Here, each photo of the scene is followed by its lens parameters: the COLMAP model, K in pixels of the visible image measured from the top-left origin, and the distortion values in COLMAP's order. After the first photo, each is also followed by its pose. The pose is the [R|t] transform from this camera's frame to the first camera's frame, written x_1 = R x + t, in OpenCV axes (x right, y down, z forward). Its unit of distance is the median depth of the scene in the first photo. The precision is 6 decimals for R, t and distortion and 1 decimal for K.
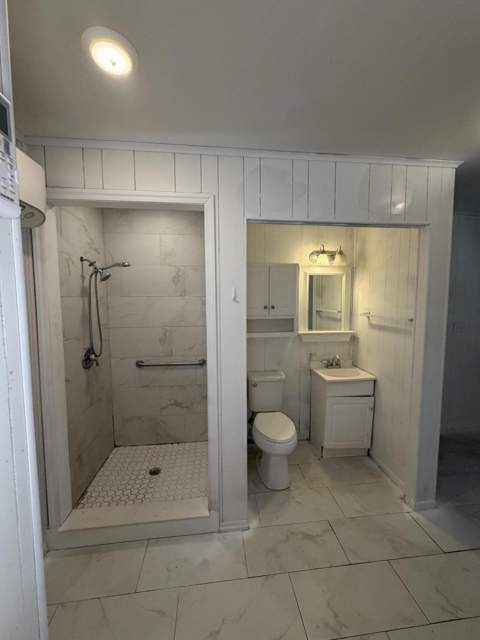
lens RADIAL K [[256.1, 0, 242.0], [0, 256.1, 318.4], [0, 0, 1]] dist [0.006903, 0.000045]
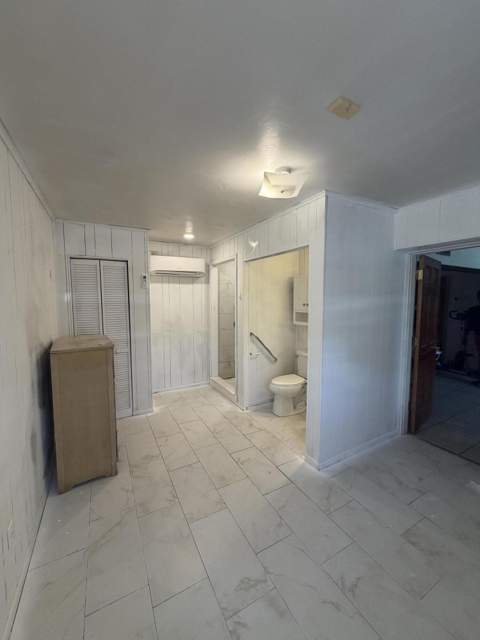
lens RADIAL K [[256.1, 0, 242.4], [0, 256.1, 319.7], [0, 0, 1]] dist [0.006903, 0.000045]
pose [[0.377645, 0.084519, -0.922085, 1.894866], [-0.067932, 0.995671, 0.063442, -0.037824], [0.923455, 0.038680, 0.381751, 0.185747]]
